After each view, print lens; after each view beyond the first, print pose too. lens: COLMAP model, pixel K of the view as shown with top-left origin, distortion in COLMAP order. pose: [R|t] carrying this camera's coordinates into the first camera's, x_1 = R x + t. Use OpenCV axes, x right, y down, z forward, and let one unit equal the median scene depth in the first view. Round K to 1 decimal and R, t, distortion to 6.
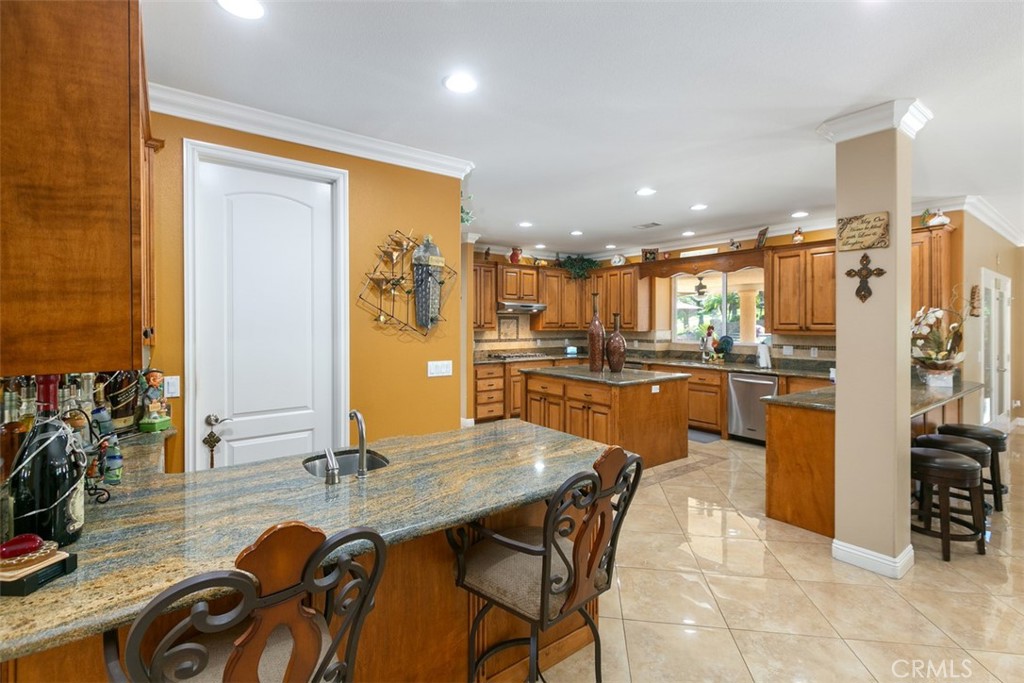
lens RADIAL K [[464.7, 0, 512.3], [0, 464.7, 325.4], [0, 0, 1]] dist [0.001134, 0.000140]
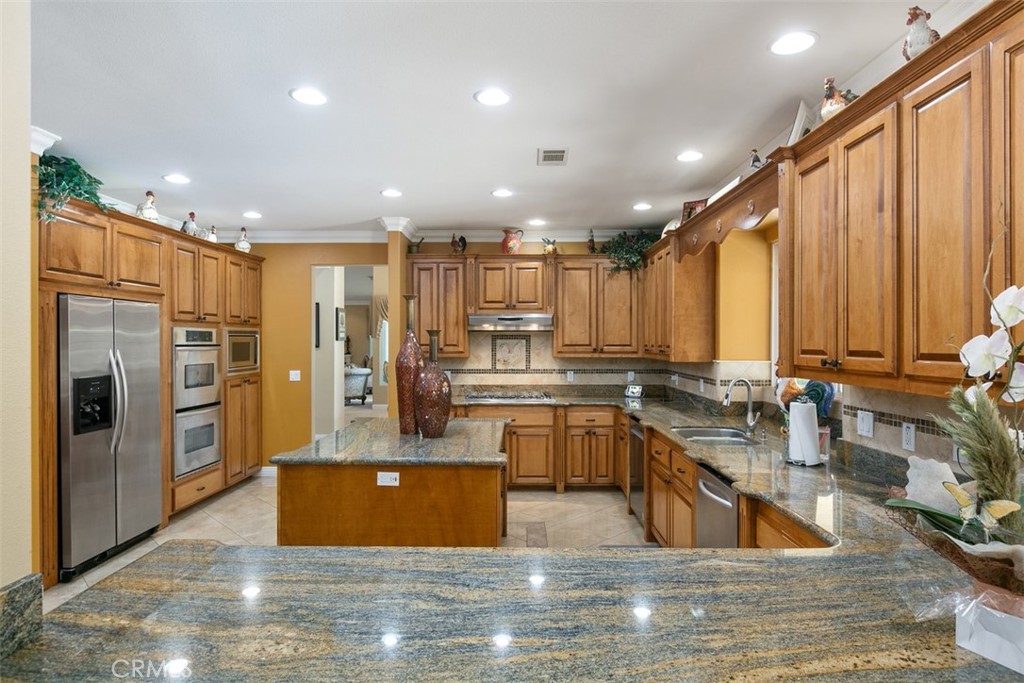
lens RADIAL K [[573.4, 0, 512.0], [0, 573.4, 341.5], [0, 0, 1]] dist [-0.002367, -0.000323]
pose [[0.794090, -0.000857, -0.607800, 0.552228], [-0.002430, 0.999987, -0.004585, -0.007246], [0.607796, 0.005118, 0.794077, 0.405744]]
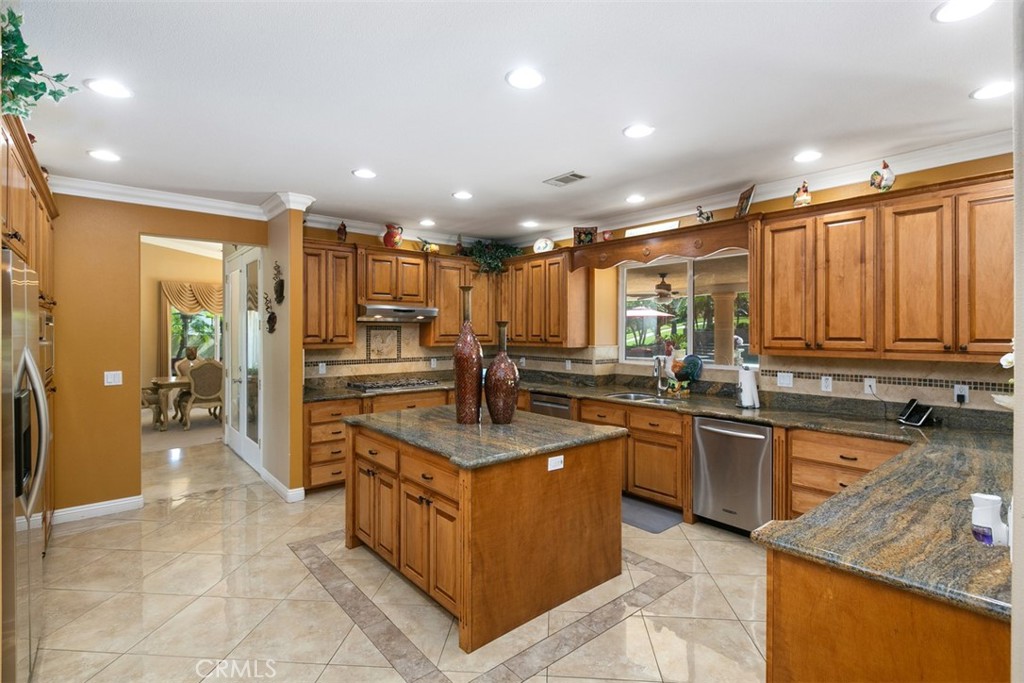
lens RADIAL K [[489.3, 0, 513.9], [0, 489.3, 334.1], [0, 0, 1]] dist [-0.005083, -0.000544]
pose [[0.998022, -0.001130, 0.062860, 0.156074], [0.001162, 0.999999, -0.000467, -0.007654], [-0.062860, 0.000539, 0.998022, 0.307003]]
